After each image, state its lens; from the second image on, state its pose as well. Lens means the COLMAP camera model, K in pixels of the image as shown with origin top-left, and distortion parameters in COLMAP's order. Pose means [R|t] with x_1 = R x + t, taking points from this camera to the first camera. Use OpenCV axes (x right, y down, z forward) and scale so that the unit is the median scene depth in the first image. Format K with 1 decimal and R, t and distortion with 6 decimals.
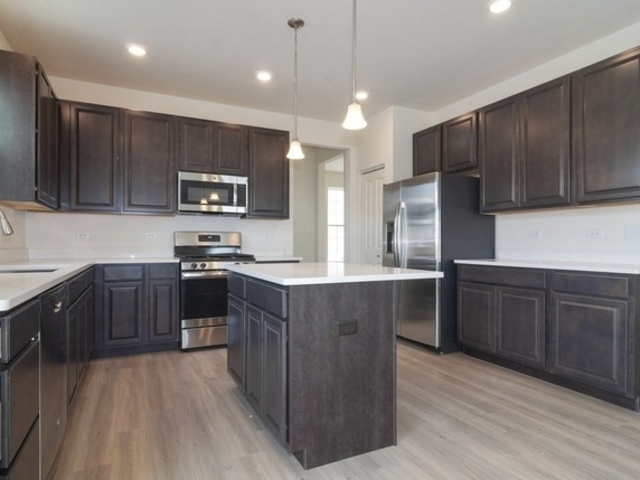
lens RADIAL K [[384.7, 0, 315.1], [0, 384.7, 244.6], [0, 0, 1]] dist [0.005074, 0.001798]
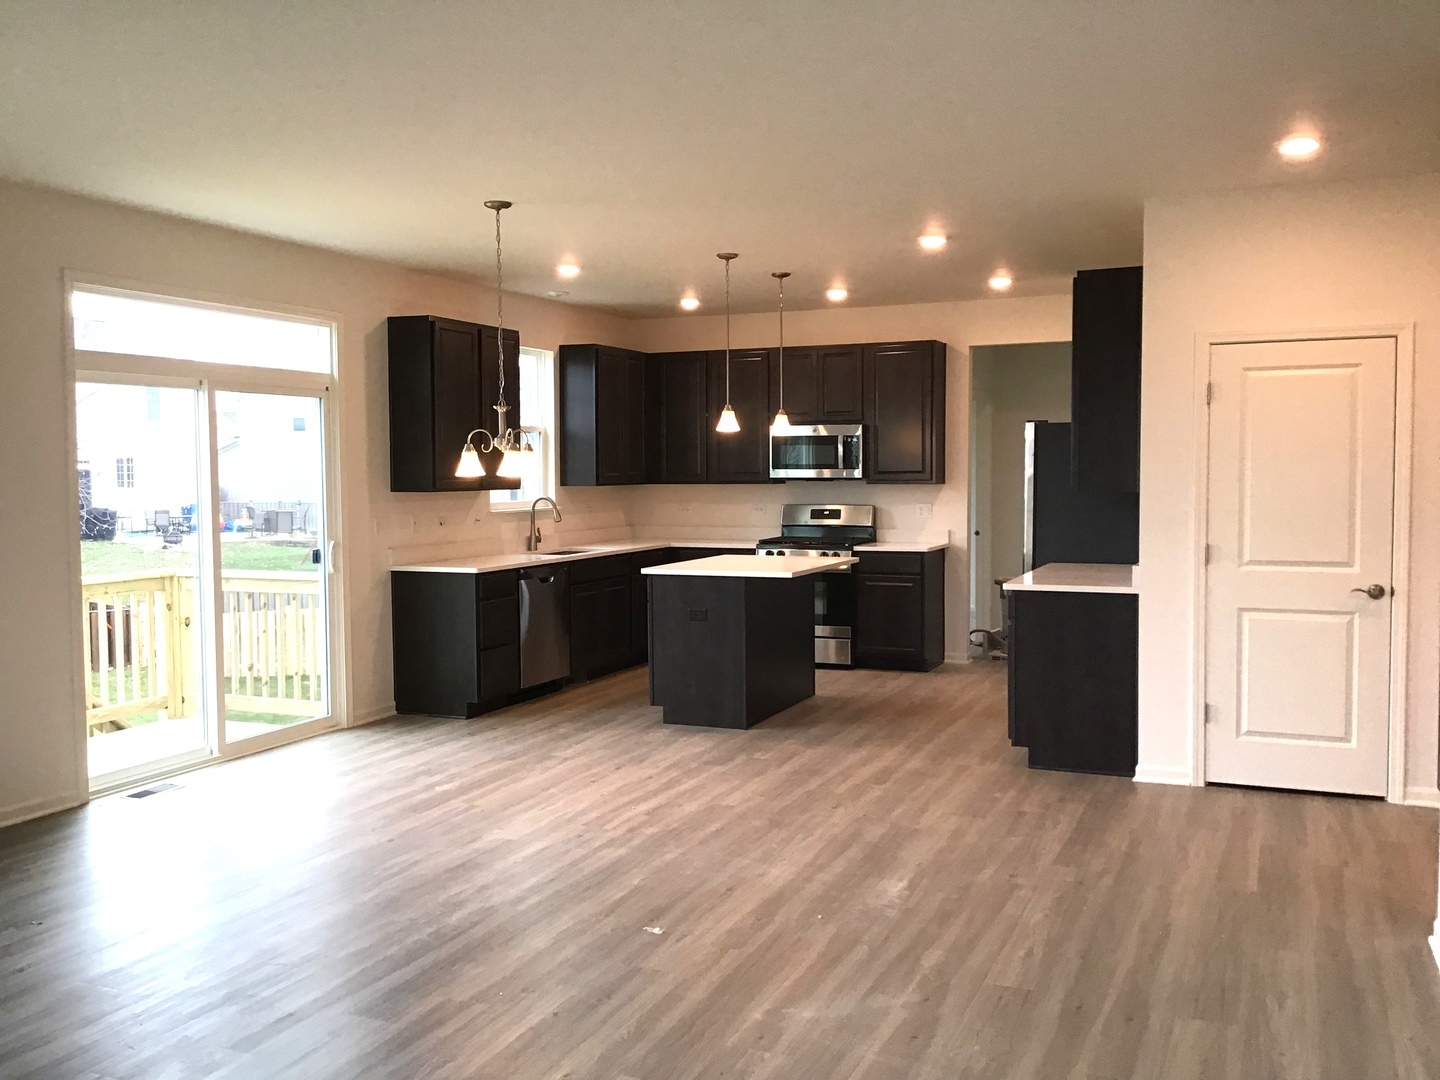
lens RADIAL K [[1305.4, 0, 720.0], [0, 1305.4, 540.0], [0, 0, 1]] dist [0.168222, -0.322540]
pose [[0.661246, 0.037352, -0.749239, 2.060738], [0.004779, 0.998530, 0.053997, -0.148597], [0.750154, -0.039286, 0.660095, -1.037354]]
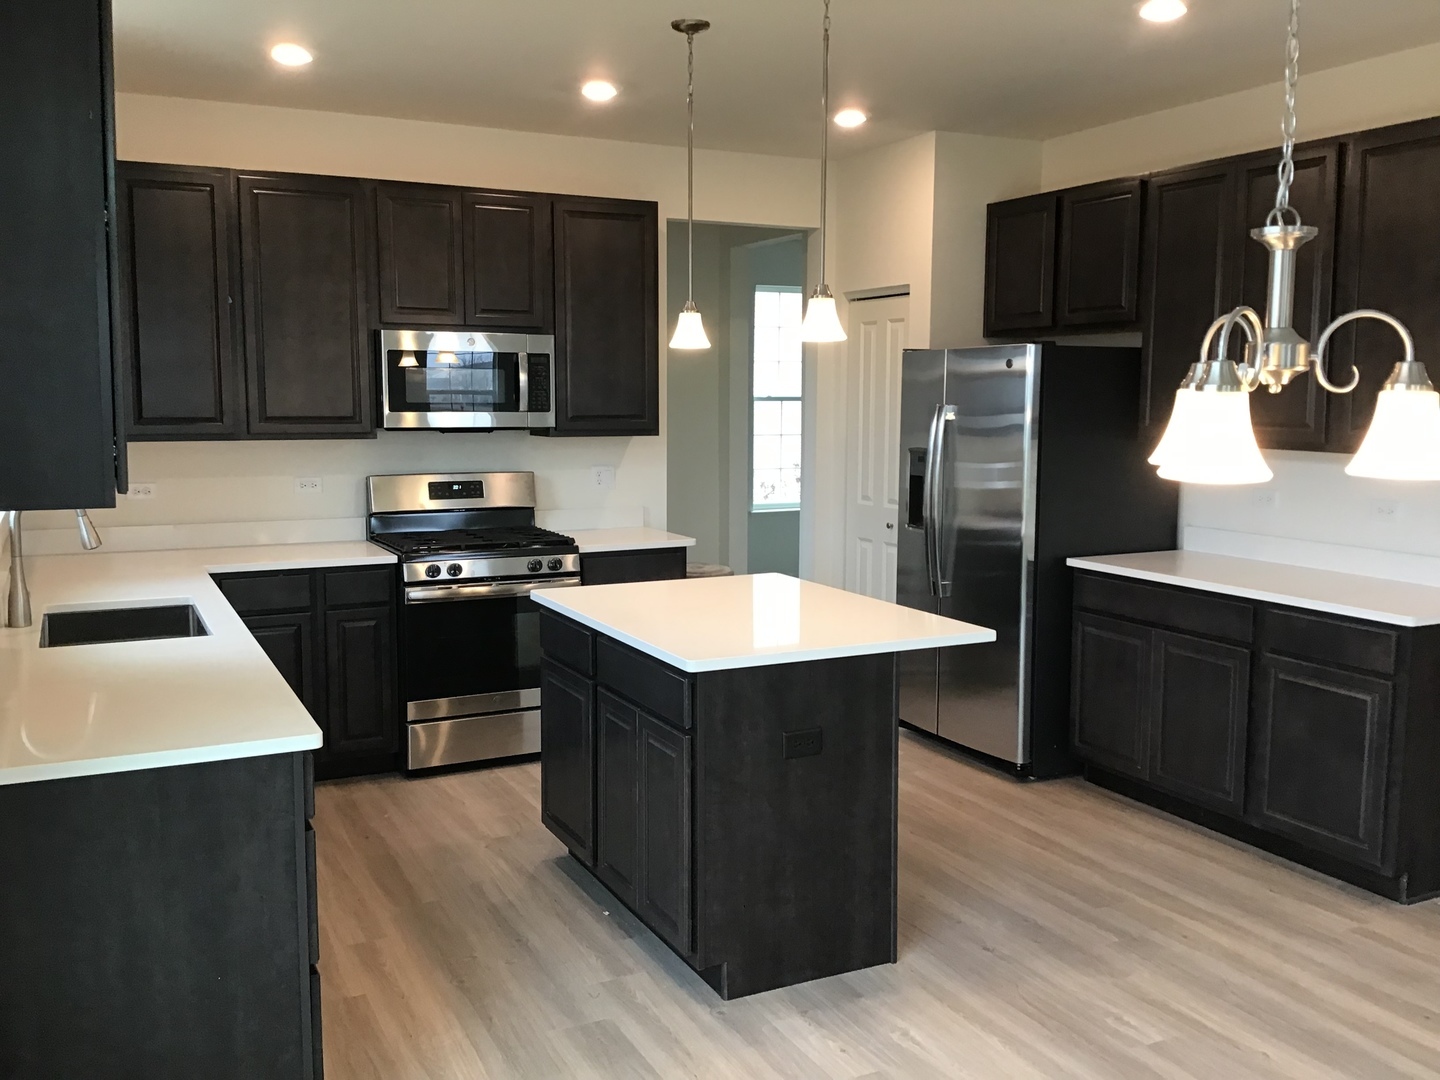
lens RADIAL K [[1305.4, 0, 720.0], [0, 1305.4, 540.0], [0, 0, 1]] dist [0.168222, -0.322540]
pose [[0.999931, -0.000789, 0.011705, -0.034690], [-0.000536, 0.993622, 0.112765, -0.178587], [-0.011719, -0.112764, 0.993553, -0.512229]]
